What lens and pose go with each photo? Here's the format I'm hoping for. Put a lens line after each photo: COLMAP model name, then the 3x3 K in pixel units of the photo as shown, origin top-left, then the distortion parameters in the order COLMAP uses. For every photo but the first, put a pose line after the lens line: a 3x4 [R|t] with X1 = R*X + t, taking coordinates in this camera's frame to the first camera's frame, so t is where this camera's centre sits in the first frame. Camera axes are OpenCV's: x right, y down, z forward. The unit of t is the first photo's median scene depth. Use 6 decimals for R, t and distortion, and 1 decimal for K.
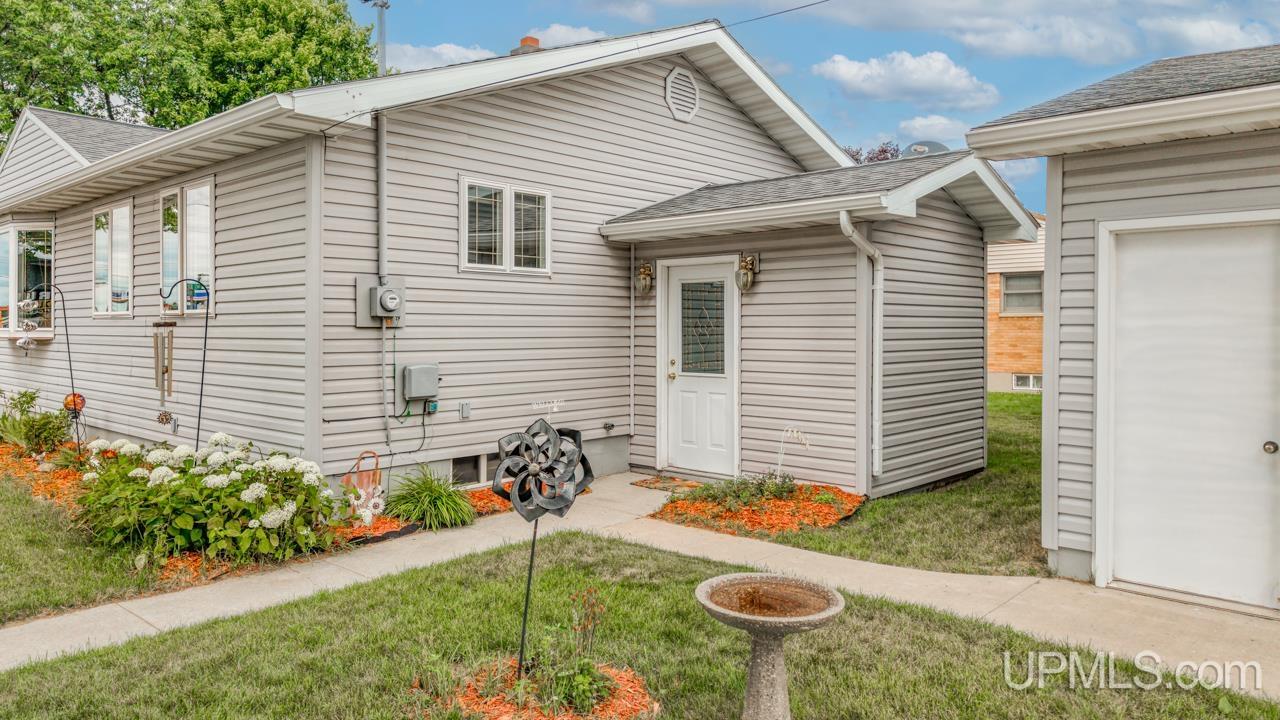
lens RADIAL K [[885.5, 0, 649.5], [0, 885.5, 349.8], [0, 0, 1]] dist [0.015530, 0.000337]
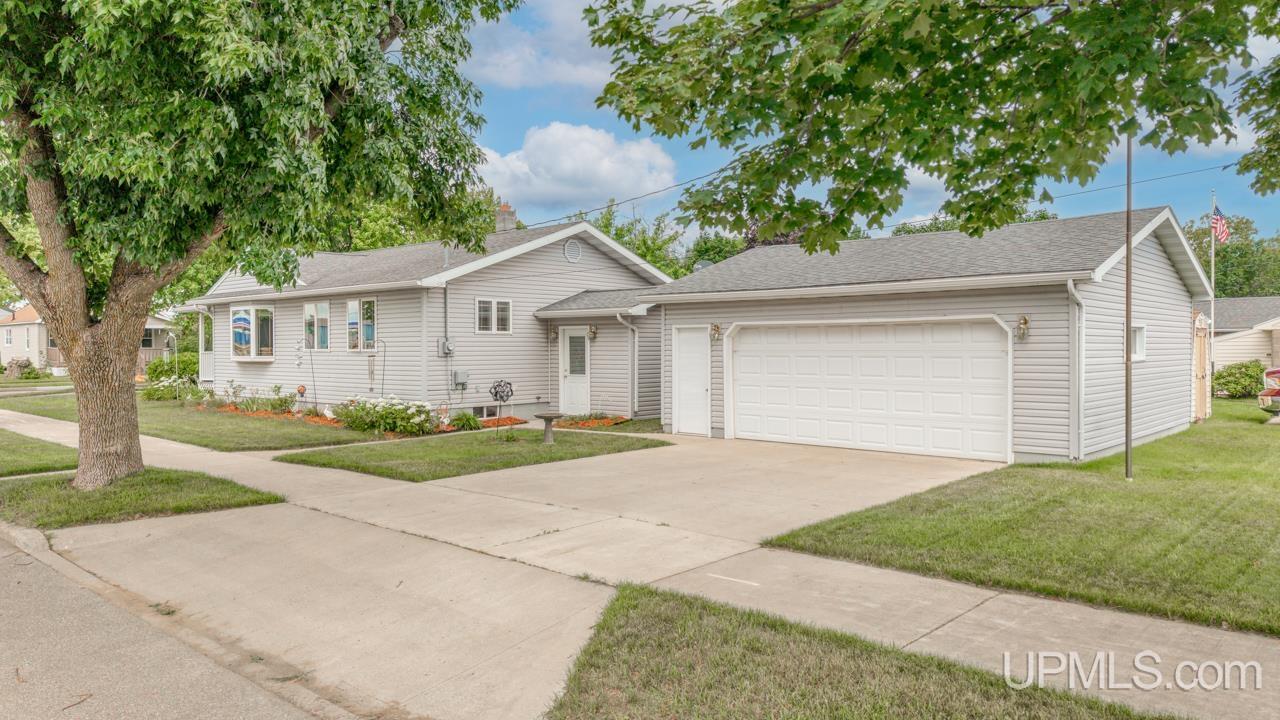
lens RADIAL K [[893.6, 0, 674.0], [0, 893.6, 366.2], [0, 0, 1]] dist [0.002152, -0.000088]
pose [[0.999213, -0.005200, 0.039324, 0.266653], [0.005356, 0.999978, -0.003852, 0.017280], [-0.039303, 0.004060, 0.999219, -1.659730]]
